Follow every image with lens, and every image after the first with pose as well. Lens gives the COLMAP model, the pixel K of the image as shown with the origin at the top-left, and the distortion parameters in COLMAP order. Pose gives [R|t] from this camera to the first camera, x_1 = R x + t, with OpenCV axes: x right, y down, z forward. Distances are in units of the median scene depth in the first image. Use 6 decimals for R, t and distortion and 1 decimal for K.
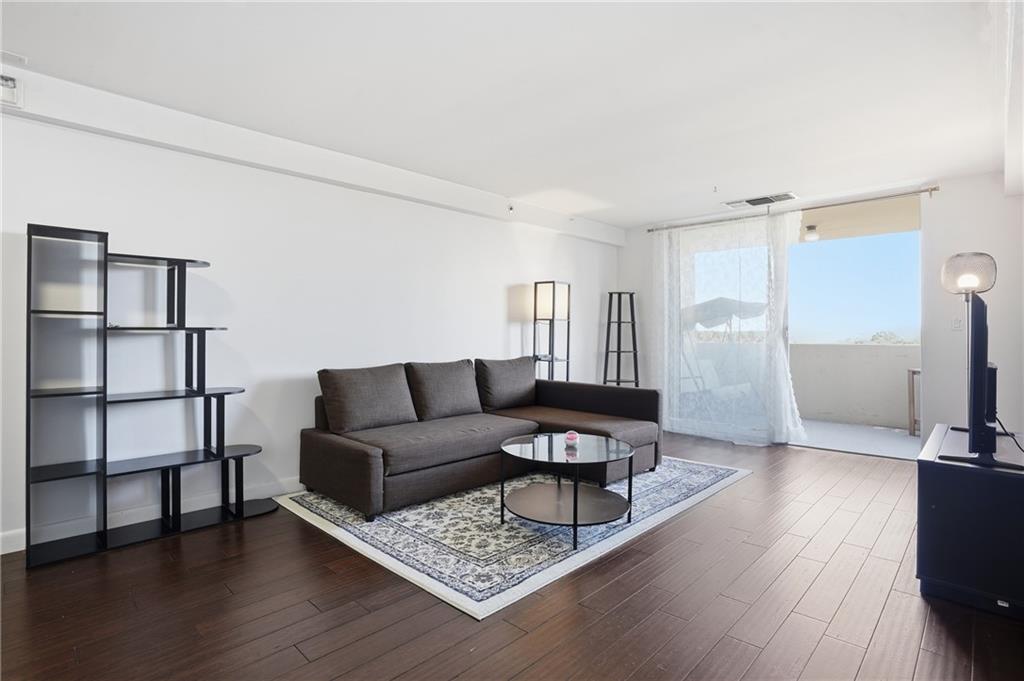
lens RADIAL K [[505.3, 0, 509.1], [0, 505.3, 332.3], [0, 0, 1]] dist [-0.033048, 0.000151]
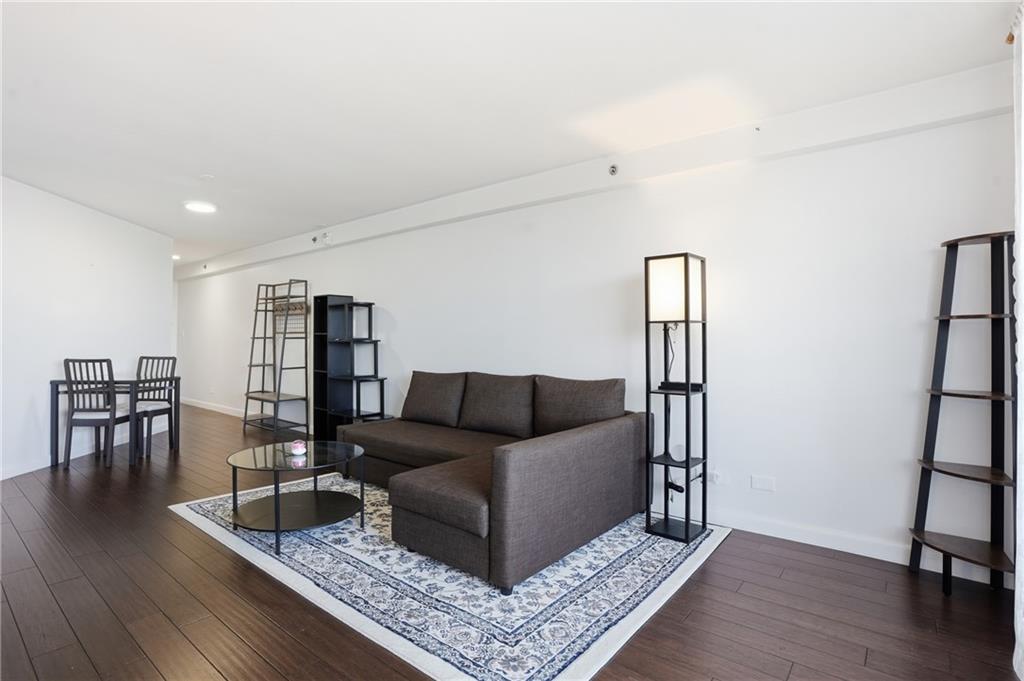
lens RADIAL K [[505.3, 0, 509.1], [0, 505.3, 332.3], [0, 0, 1]] dist [-0.033048, 0.000151]
pose [[0.093199, -0.028202, -0.995248, 0.865765], [-0.006817, 0.999557, -0.028962, 0.007747], [0.995624, 0.009484, 0.092966, 0.985272]]
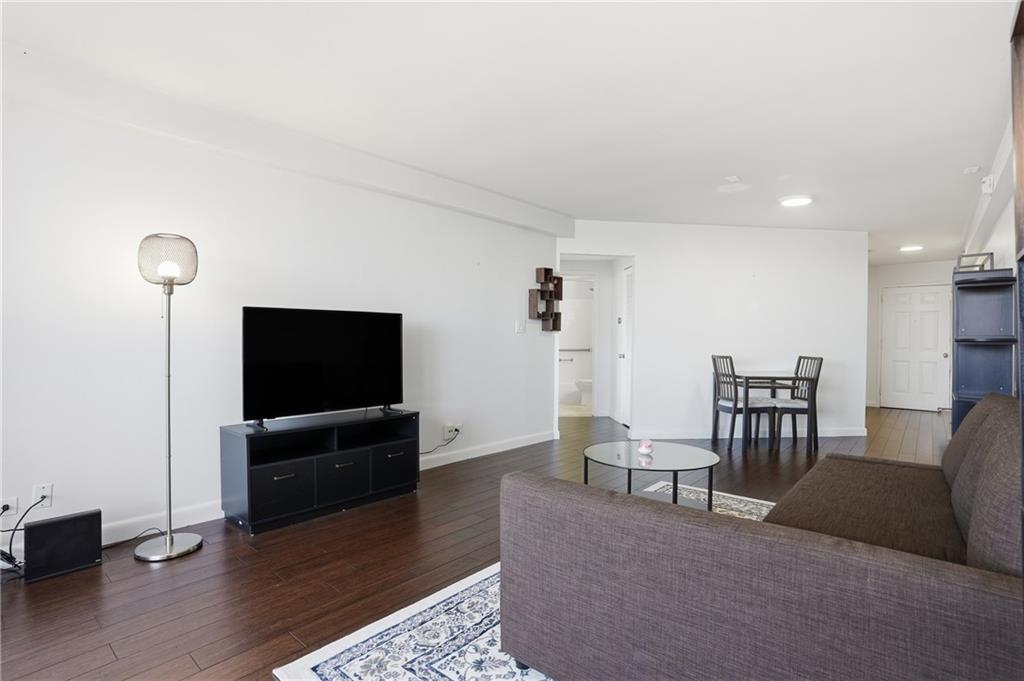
lens RADIAL K [[505.3, 0, 509.1], [0, 505.3, 332.3], [0, 0, 1]] dist [-0.033048, 0.000151]
pose [[-0.997368, -0.016029, -0.070714, 0.341571], [-0.015173, 0.999805, -0.012635, 0.004734], [0.070902, -0.011528, -0.997417, 1.467341]]
